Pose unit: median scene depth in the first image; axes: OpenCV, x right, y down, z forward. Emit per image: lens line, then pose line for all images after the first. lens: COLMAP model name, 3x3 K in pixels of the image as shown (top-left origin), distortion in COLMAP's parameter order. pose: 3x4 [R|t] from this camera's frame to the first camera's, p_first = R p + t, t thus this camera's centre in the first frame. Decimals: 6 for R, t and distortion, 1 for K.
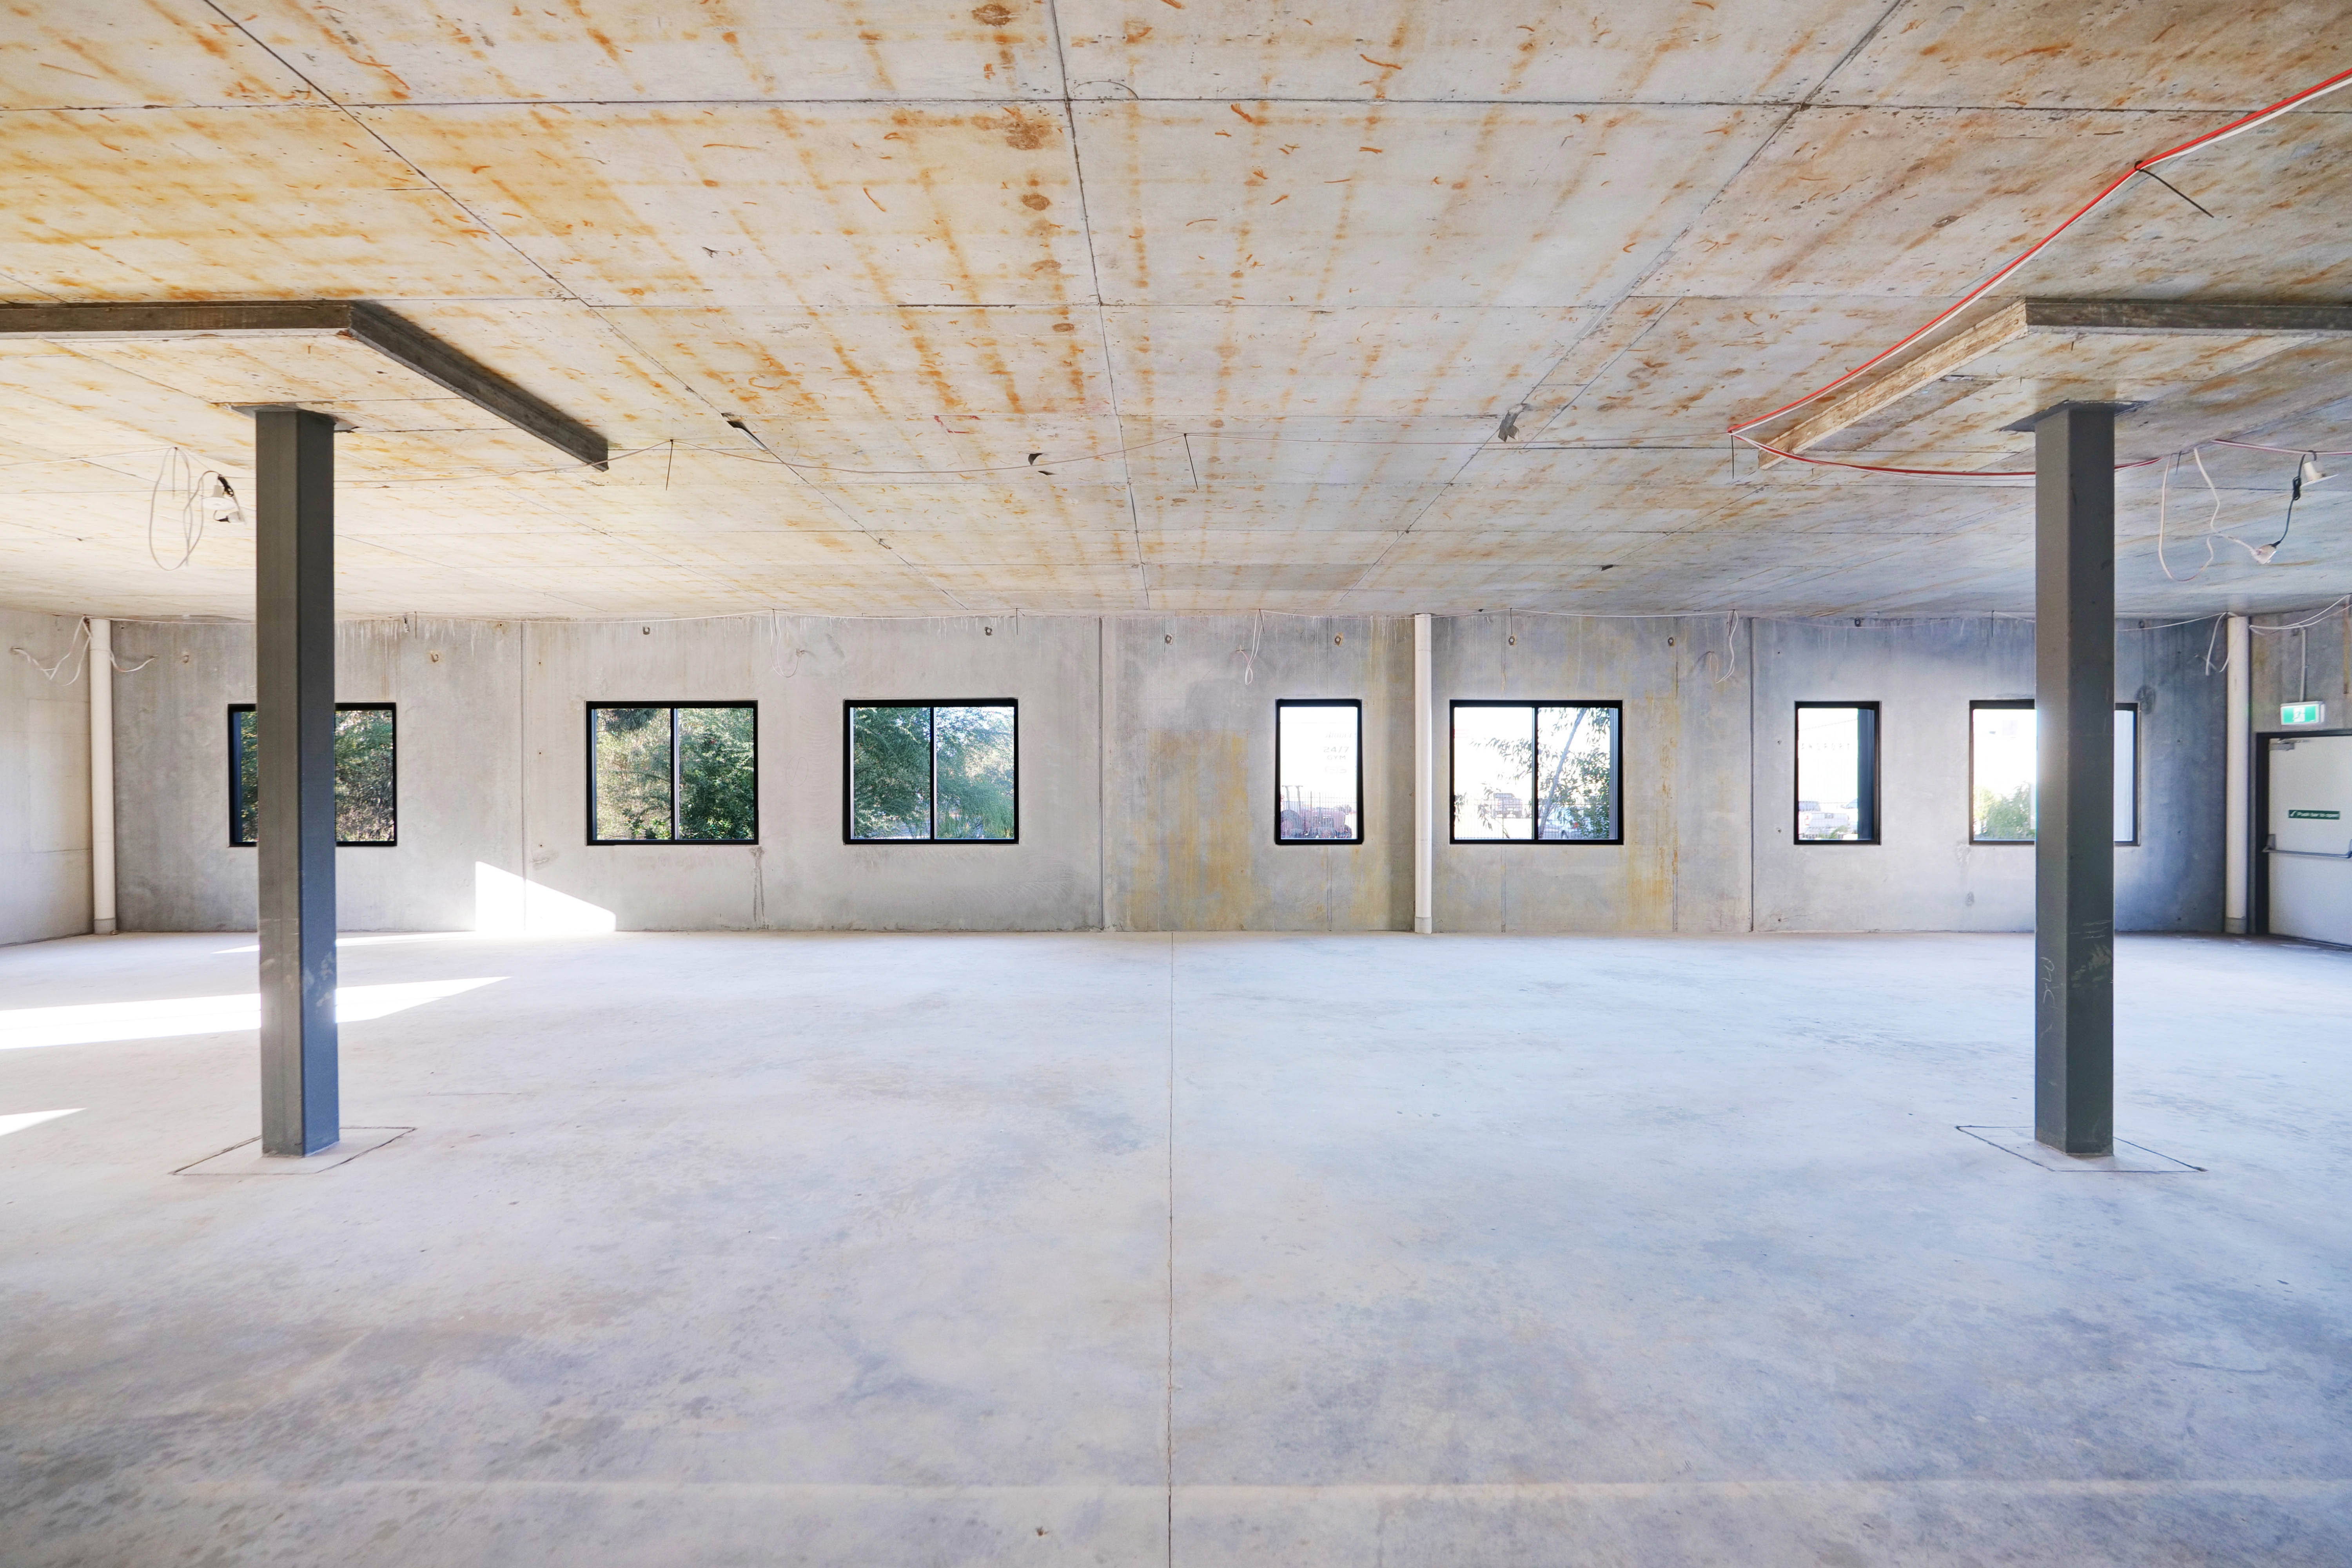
lens RADIAL K [[1113.1, 0, 1175.6], [0, 1113.1, 787.1], [0, 0, 1]] dist [-0.012068, 0.001746]
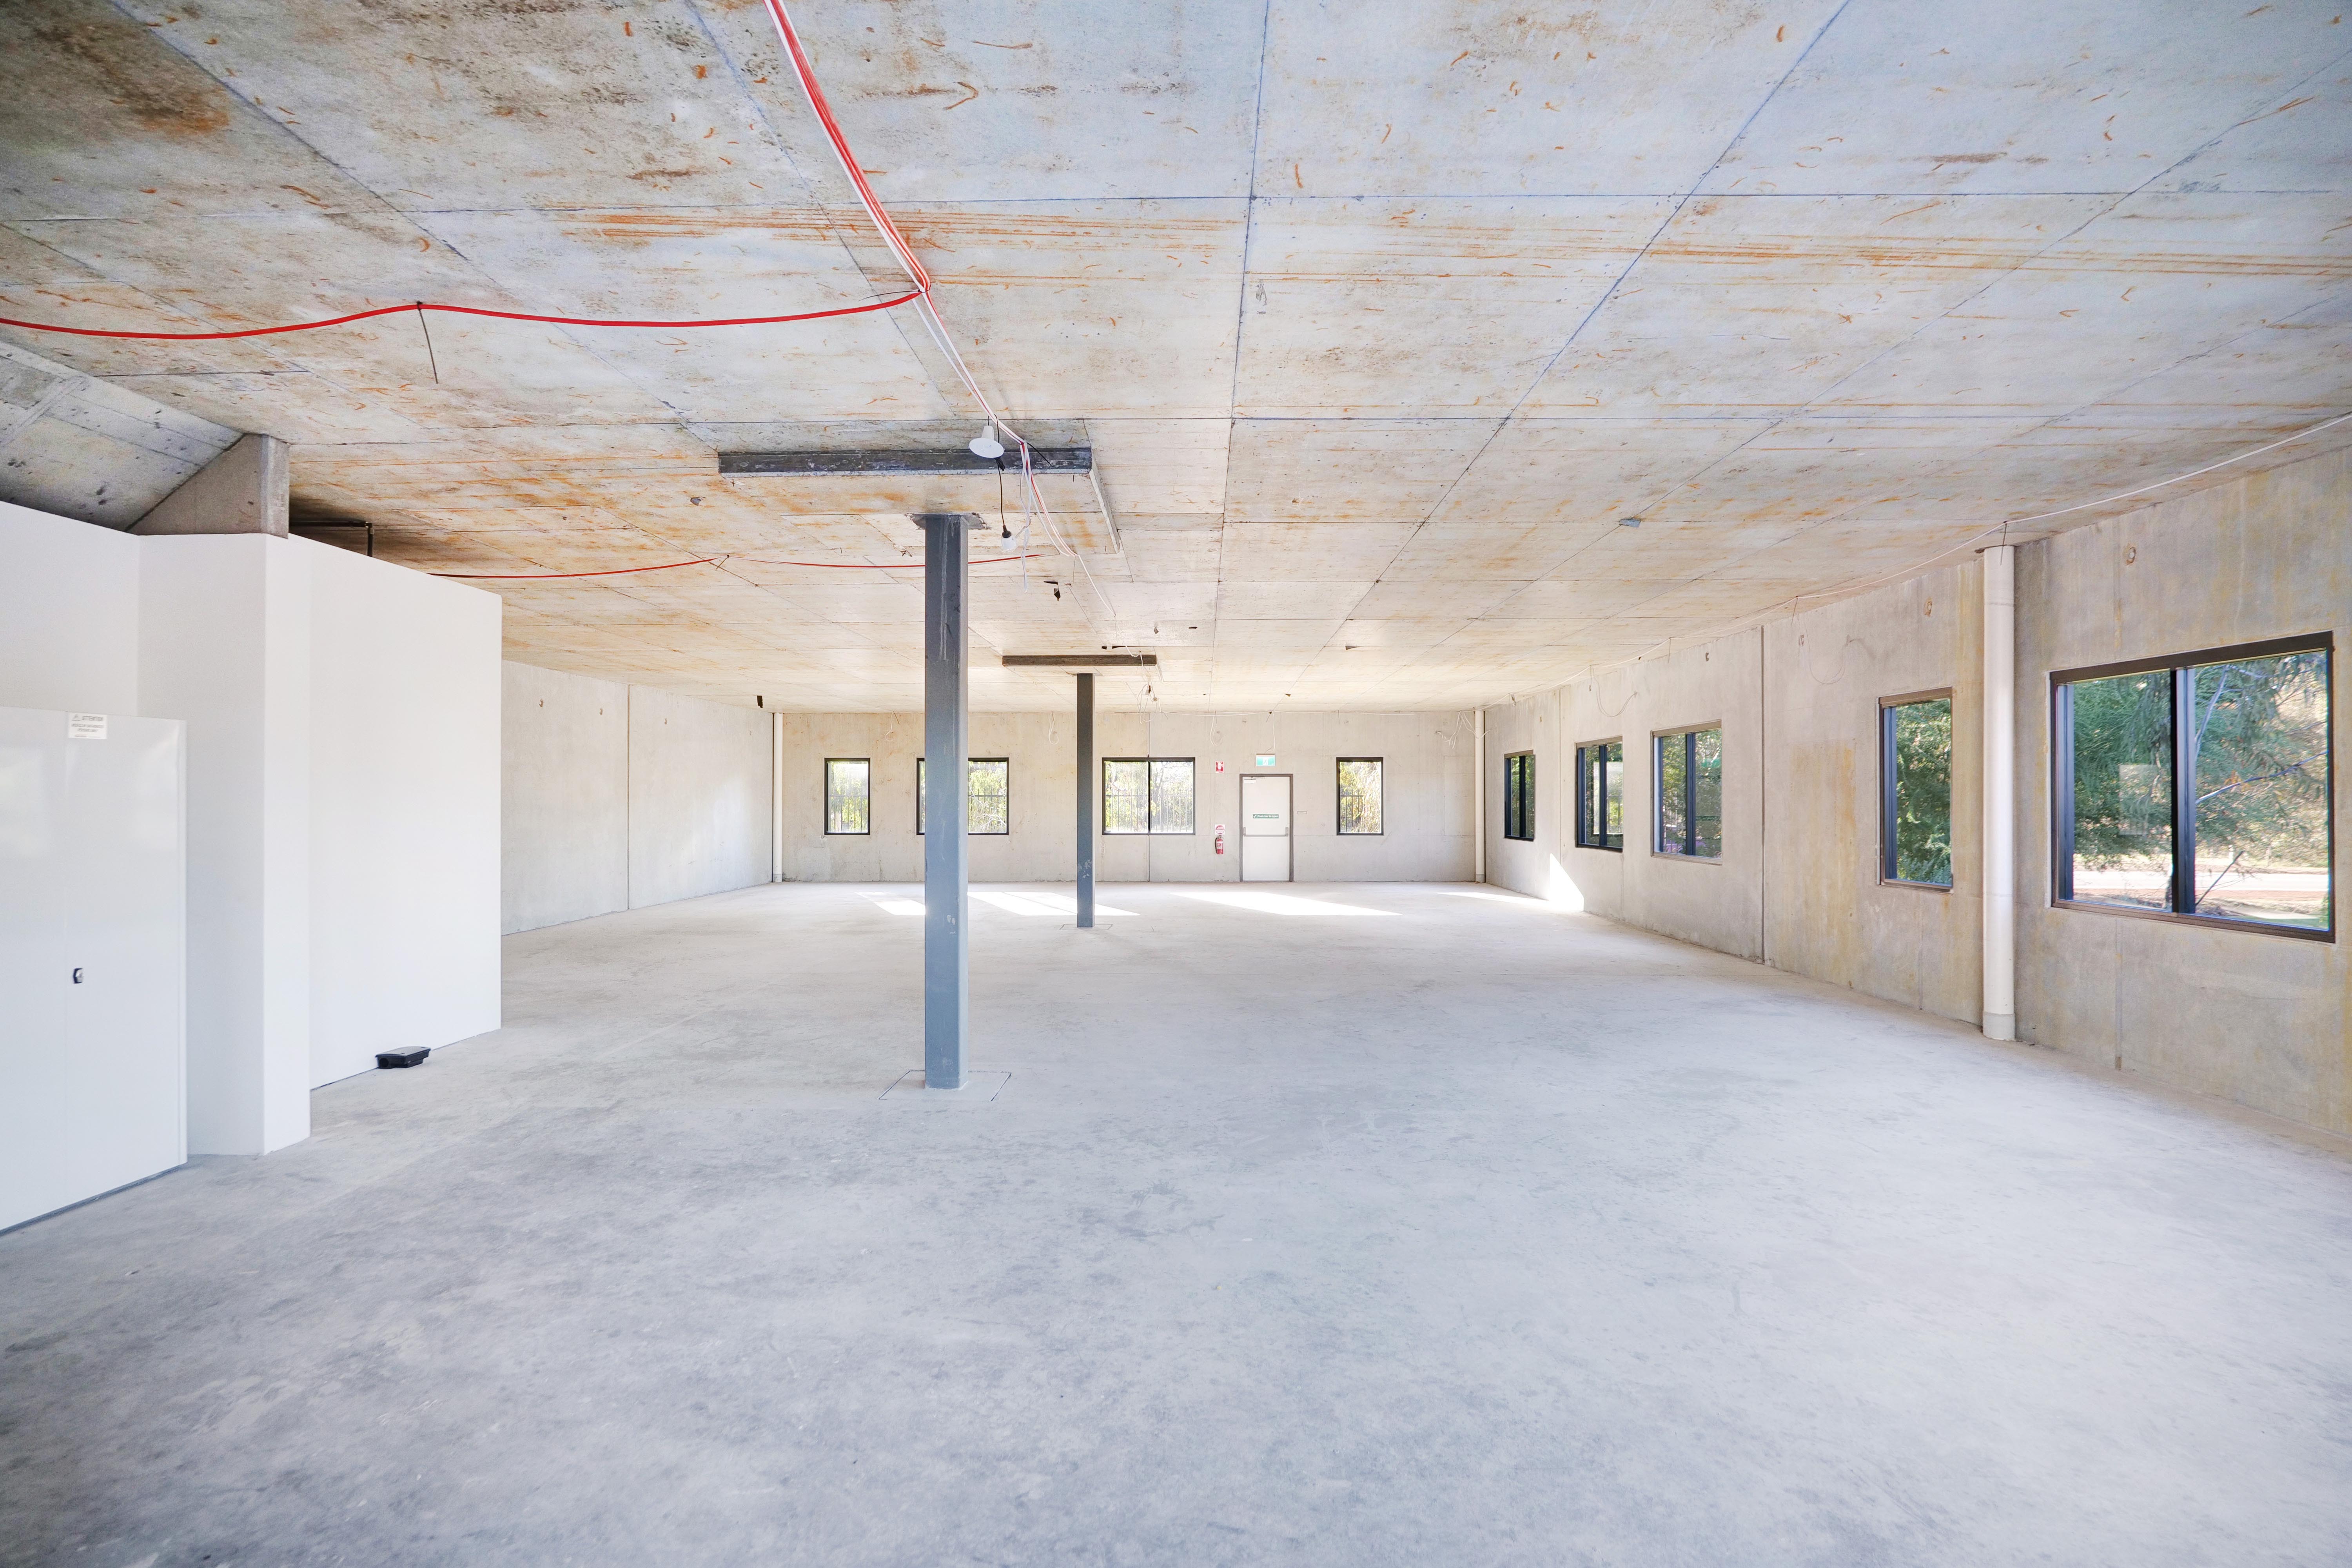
lens RADIAL K [[1113.1, 0, 1170.8], [0, 1113.1, 791.6], [0, 0, 1]] dist [-0.012068, 0.001746]
pose [[-0.028187, -0.004767, -0.999591, 0.484607], [-0.005482, 0.999974, -0.004614, -0.003655], [0.999588, 0.005350, -0.028213, 0.293272]]
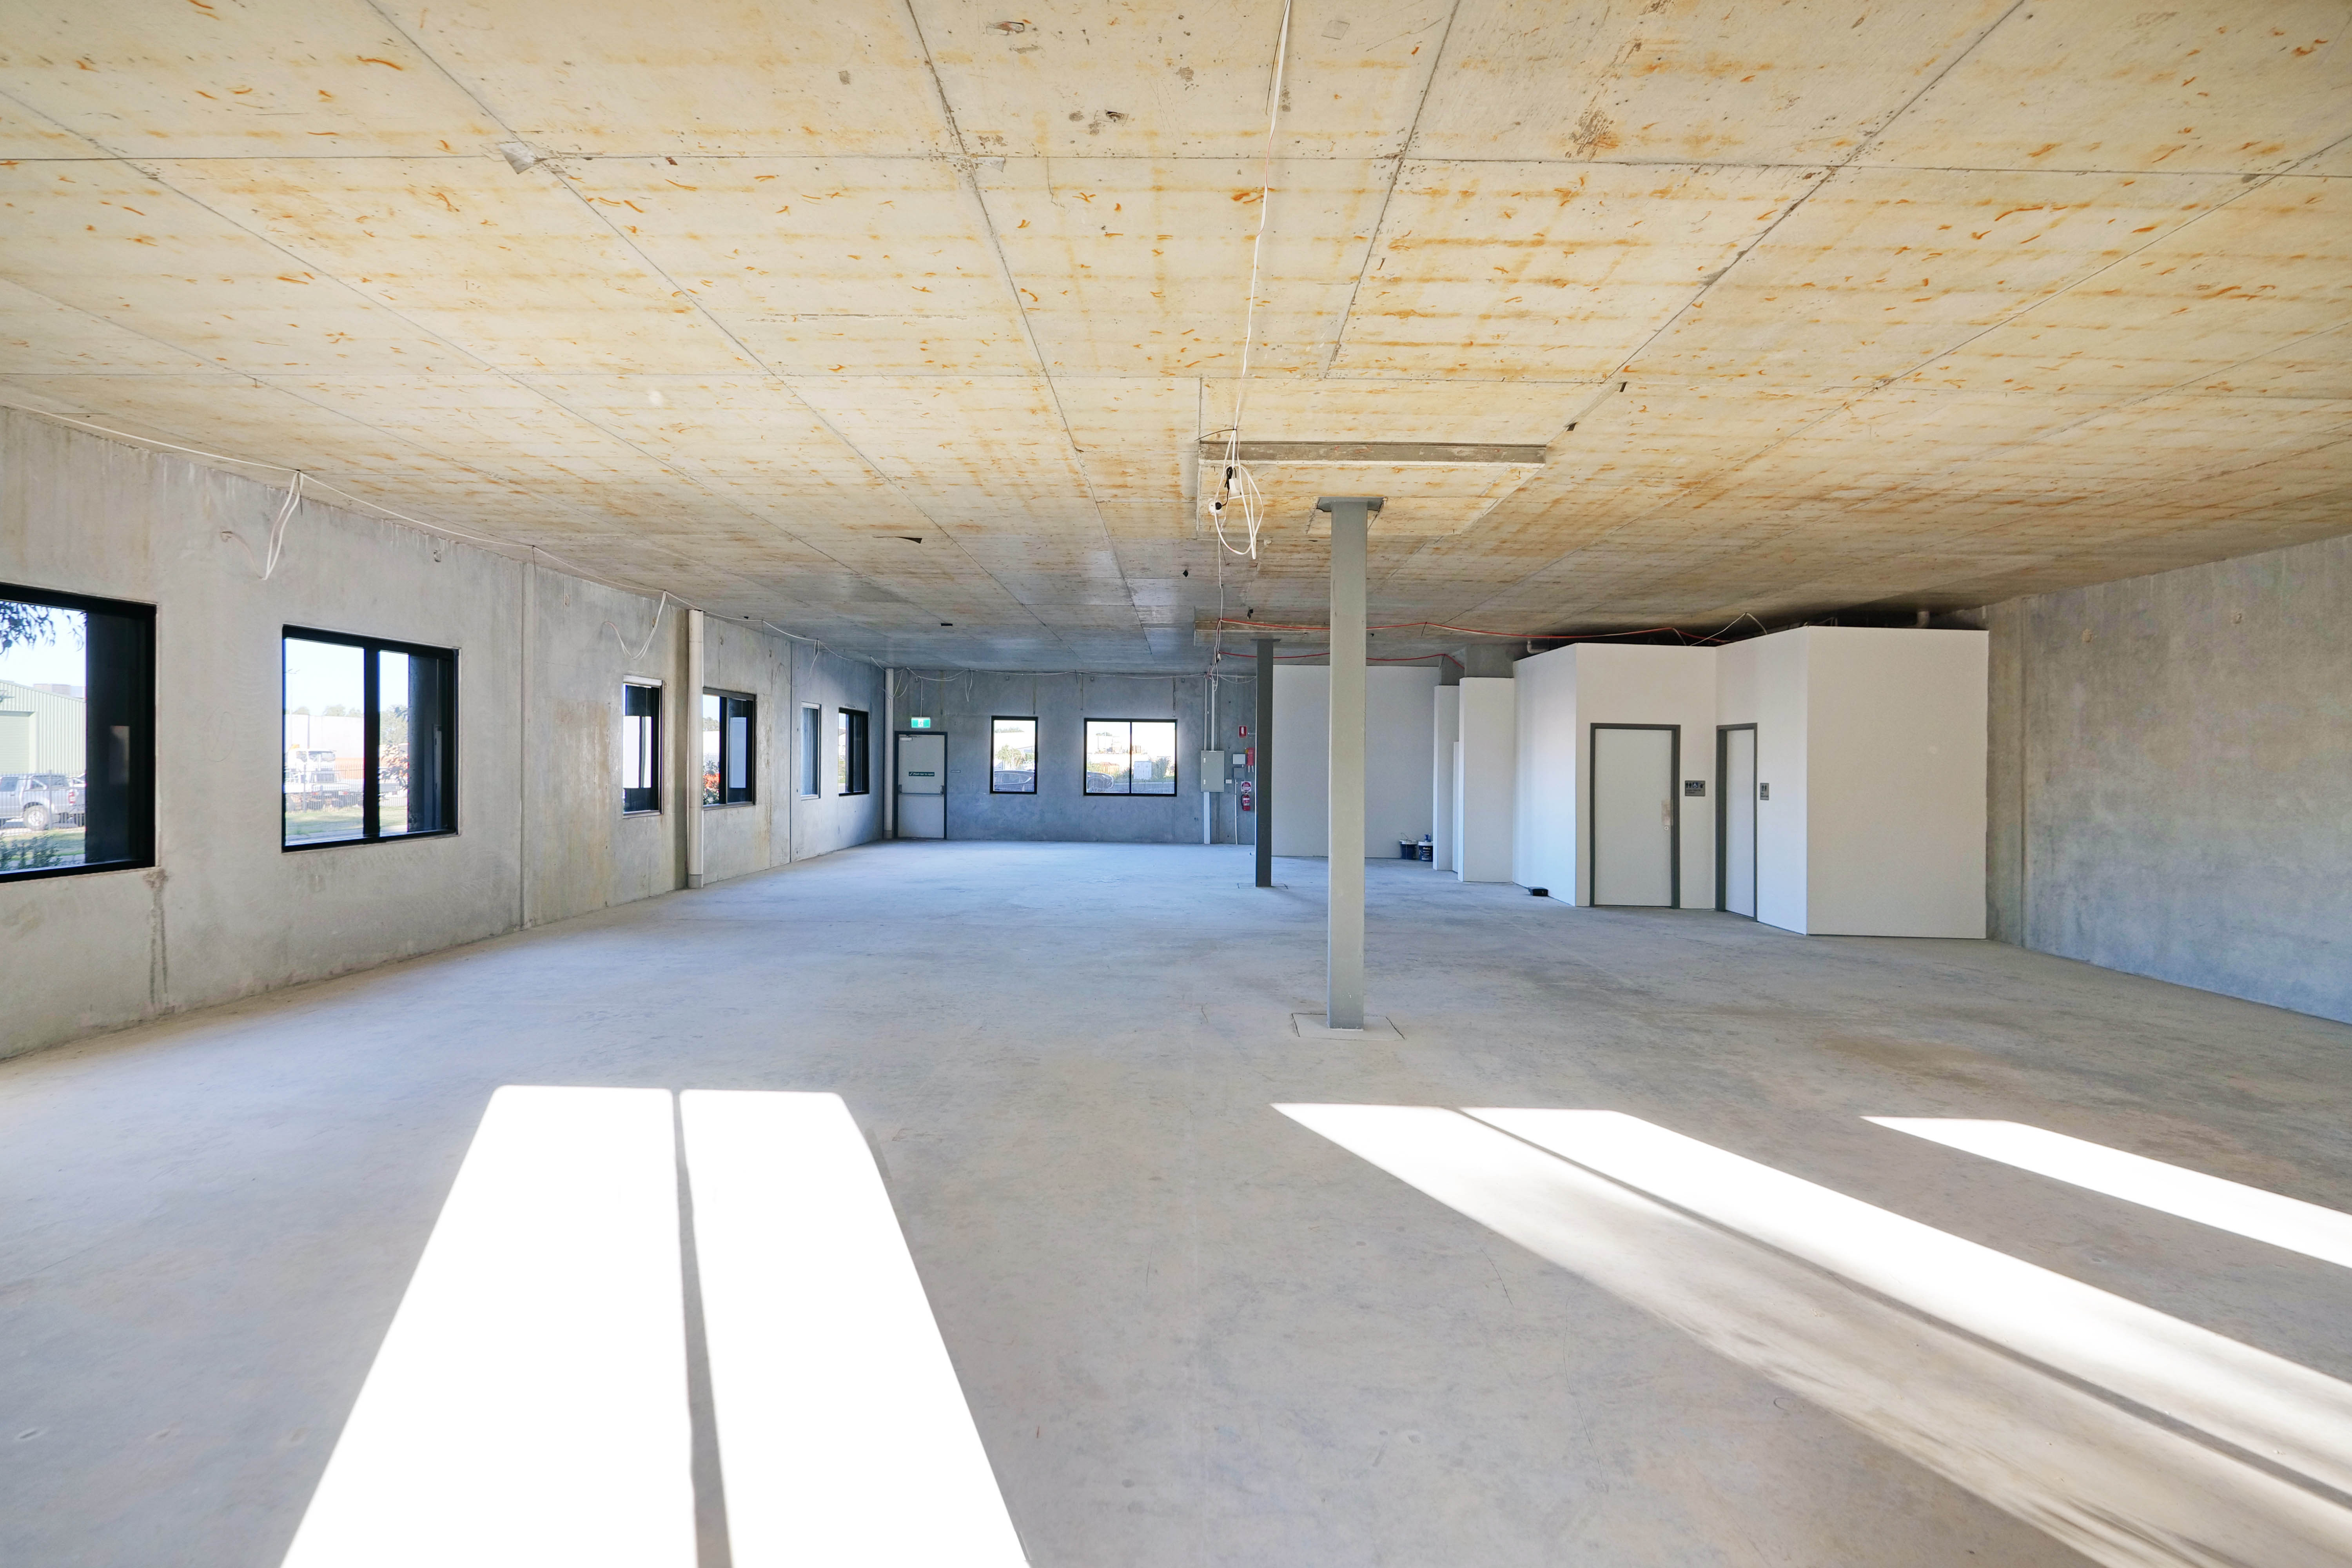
lens RADIAL K [[1113.1, 0, 1176.2], [0, 1113.1, 765.9], [0, 0, 1]] dist [-0.012068, 0.001746]
pose [[0.027248, -0.006024, 0.999611, -0.913490], [-0.004265, 0.999972, 0.006142, -0.003752], [-0.999620, -0.004430, 0.027222, 0.475808]]
